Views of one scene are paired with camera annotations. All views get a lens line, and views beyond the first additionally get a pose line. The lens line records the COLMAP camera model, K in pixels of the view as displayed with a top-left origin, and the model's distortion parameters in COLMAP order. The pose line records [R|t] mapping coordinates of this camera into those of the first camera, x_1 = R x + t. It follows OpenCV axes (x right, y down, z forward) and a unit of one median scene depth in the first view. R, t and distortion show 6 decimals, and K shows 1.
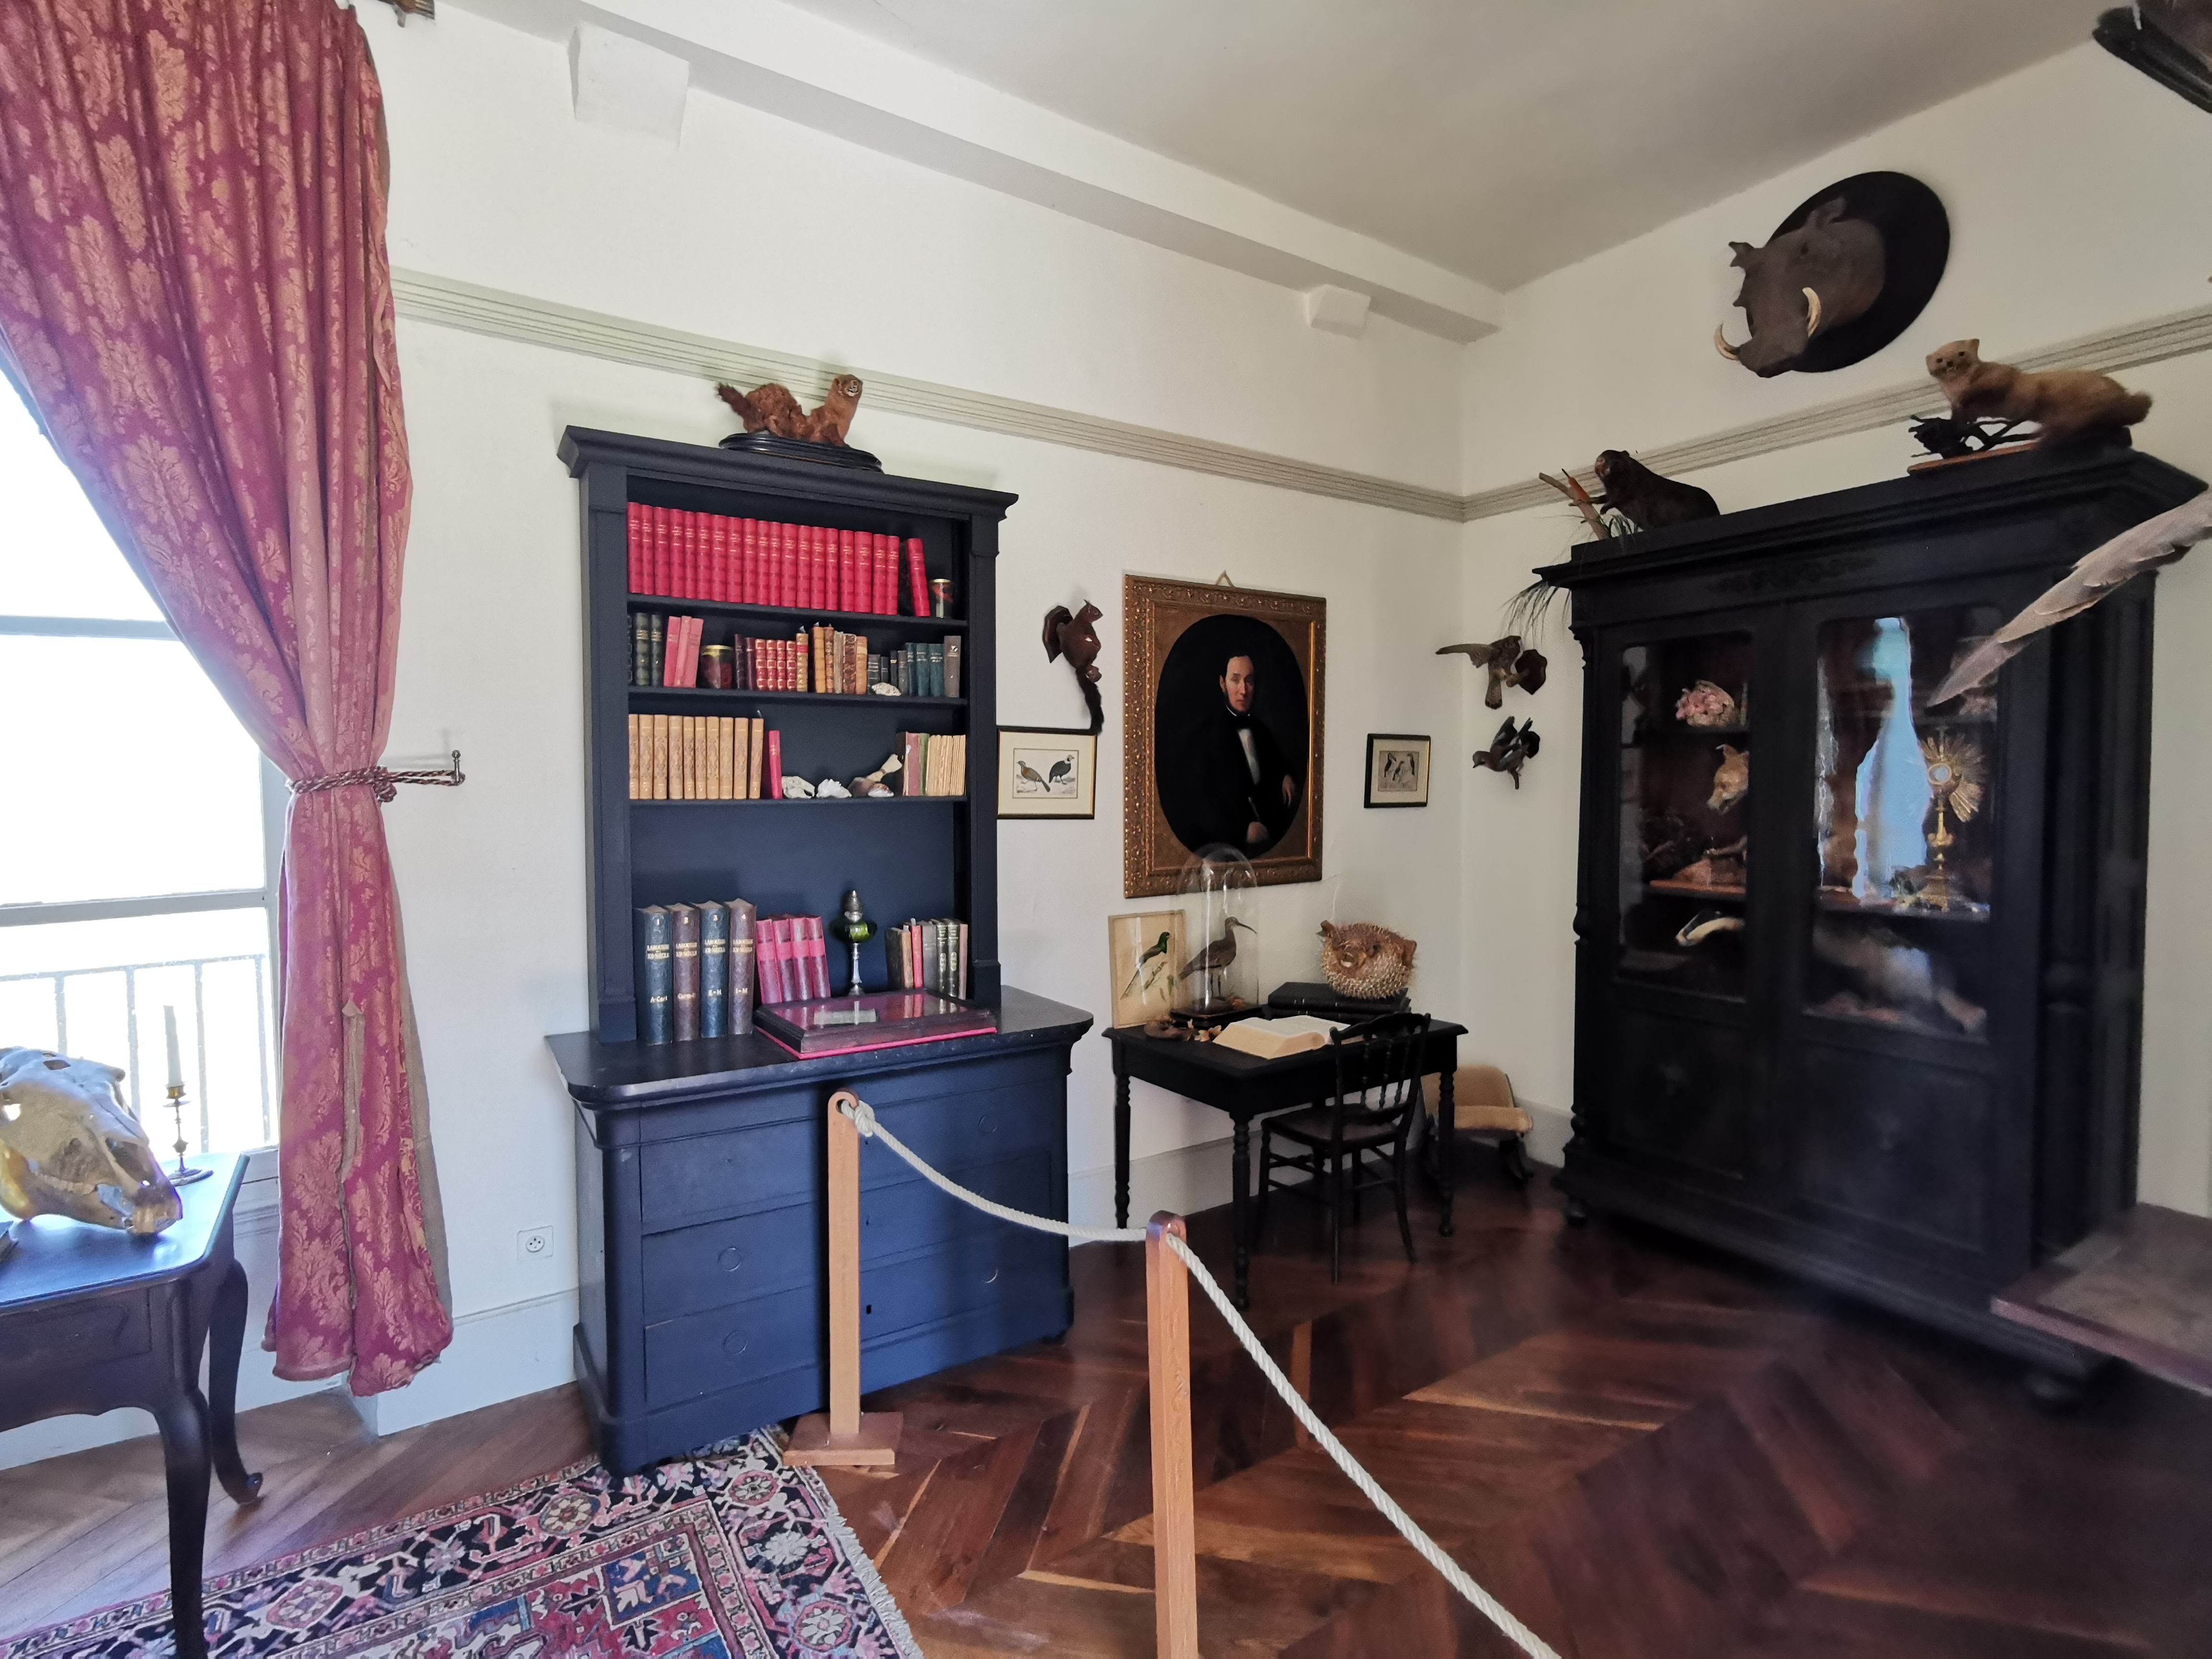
lens RADIAL K [[1110.4, 0, 1106.0], [0, 1110.4, 829.5], [0, 0, 1]] dist [-0.034689, 0.039339]
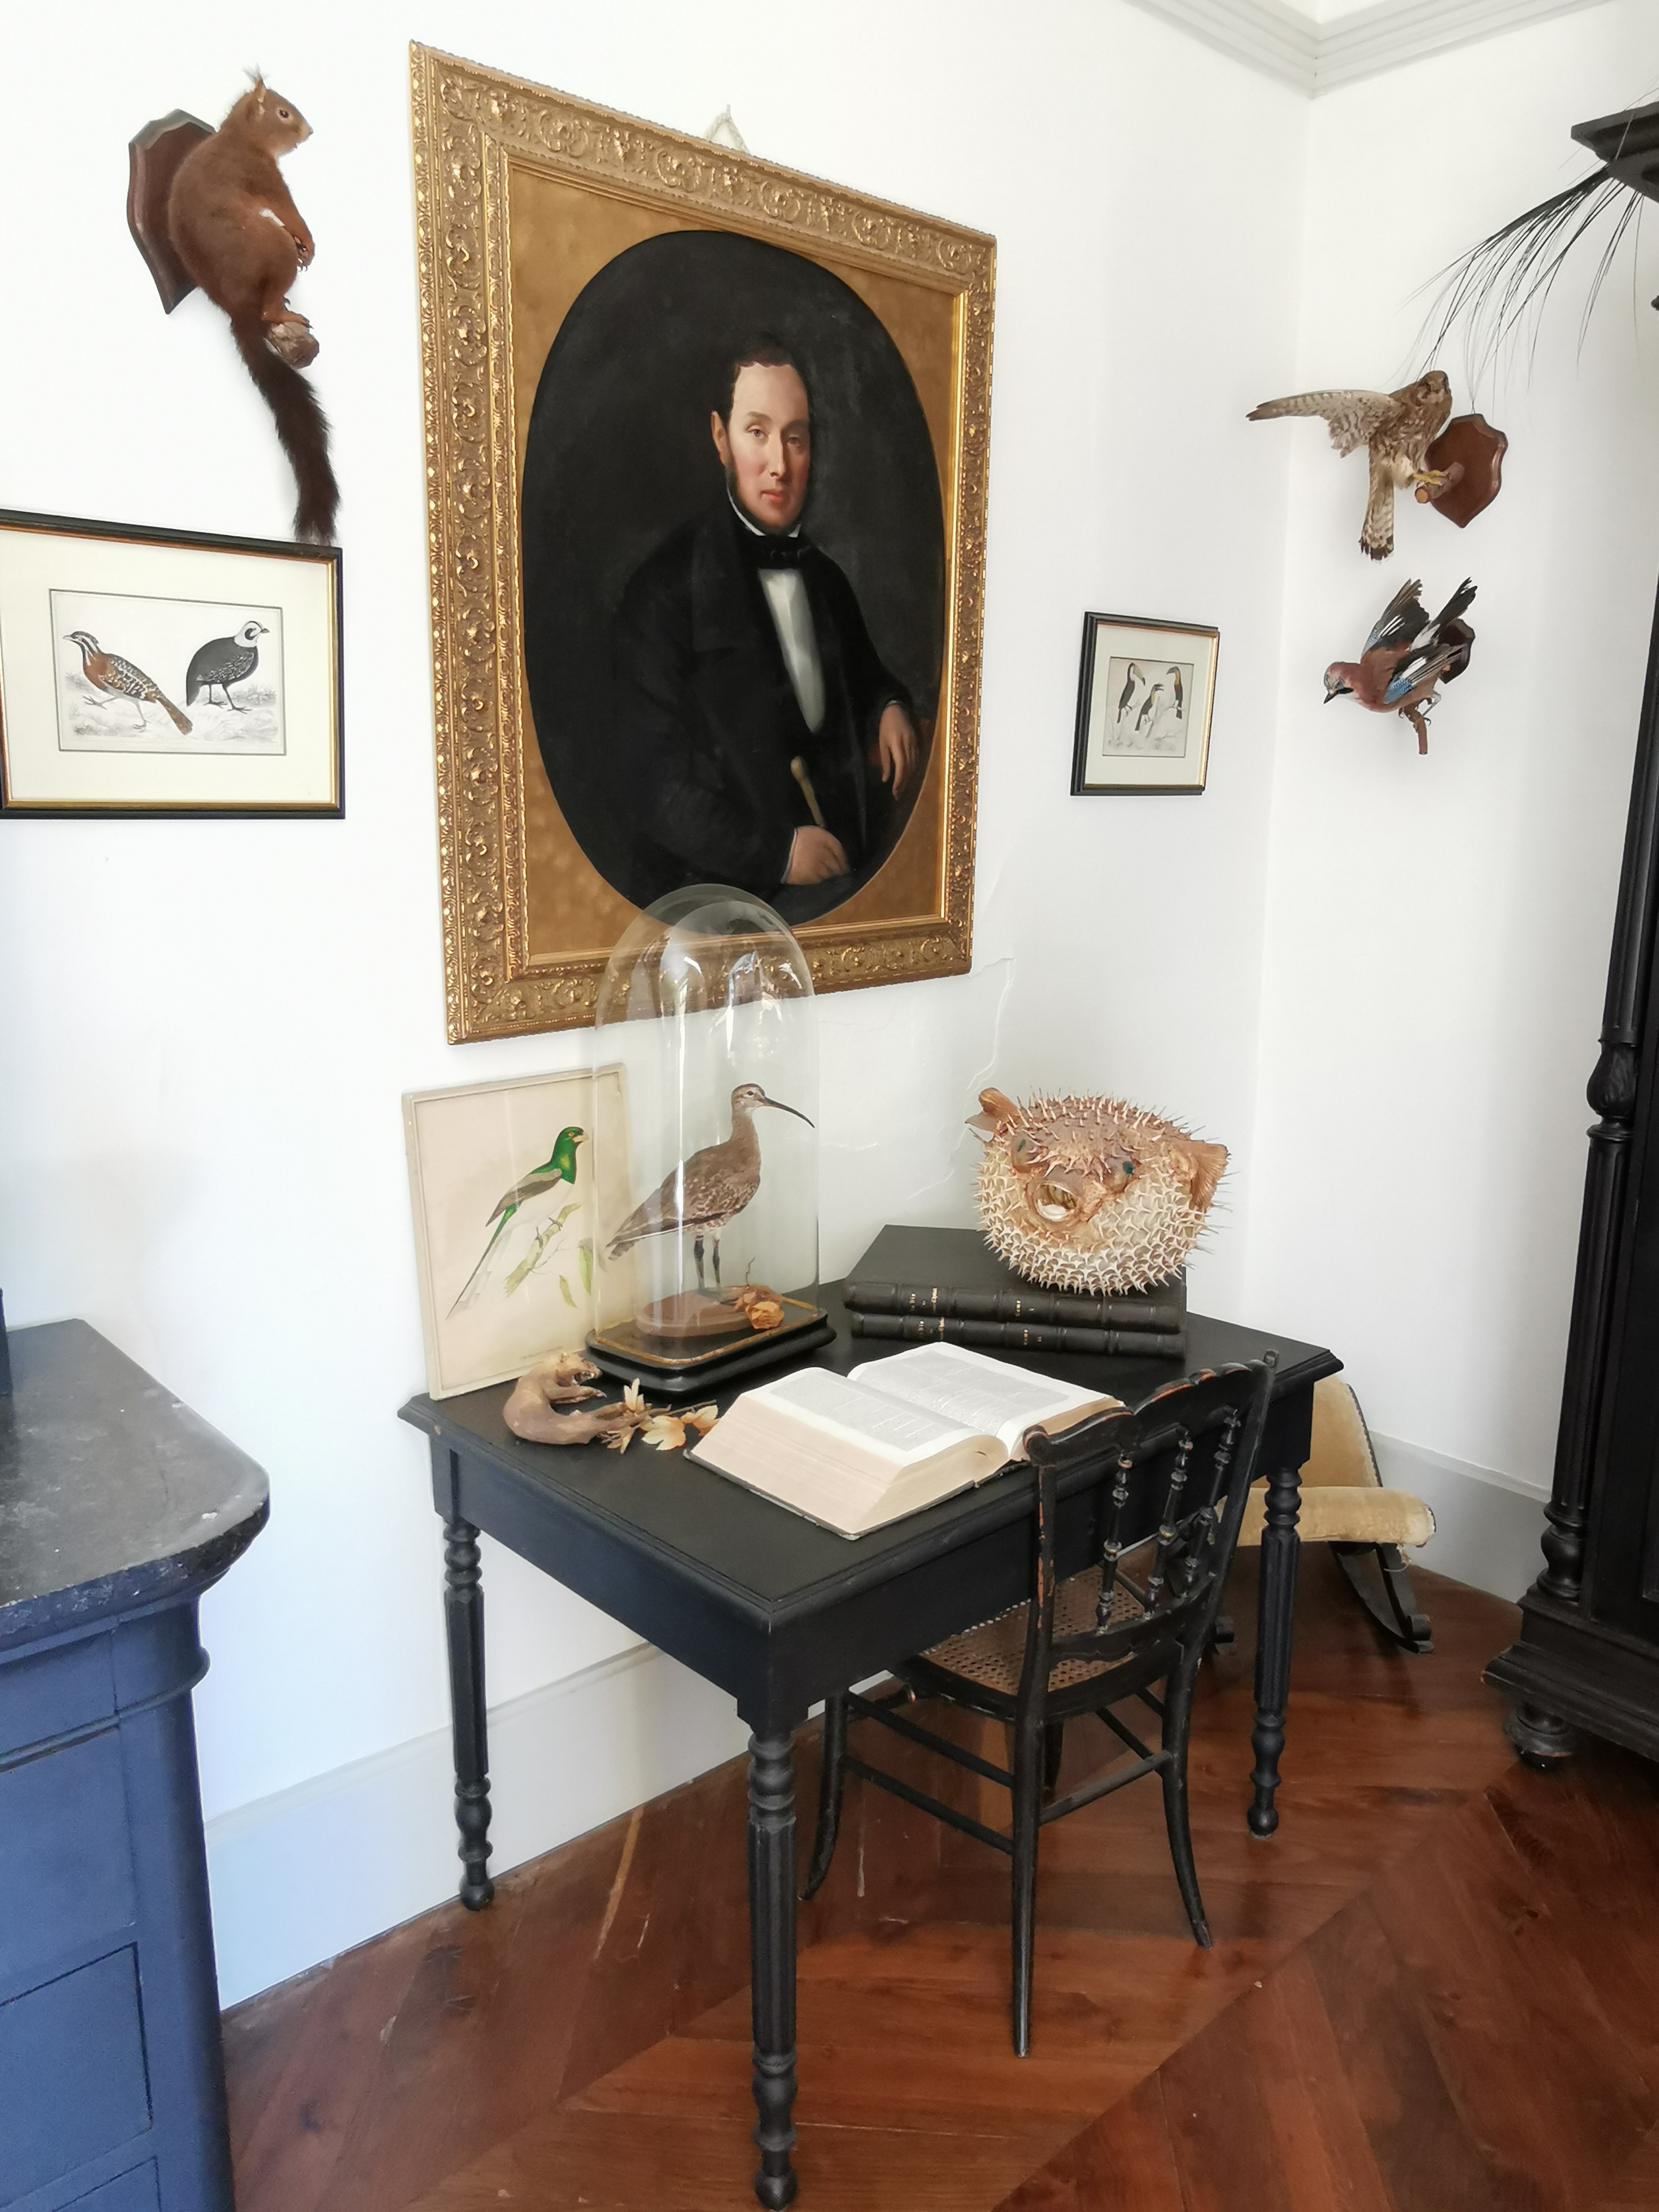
lens RADIAL K [[1573.7, 0, 829.5], [0, 1573.7, 1106.0], [0, 0, 1]] dist [-0.084156, 0.090760]
pose [[0.988775, -0.021875, 0.147800, 0.080970], [-0.002917, 0.986209, 0.165478, -0.002101], [-0.149382, -0.164052, 0.975075, 0.624689]]
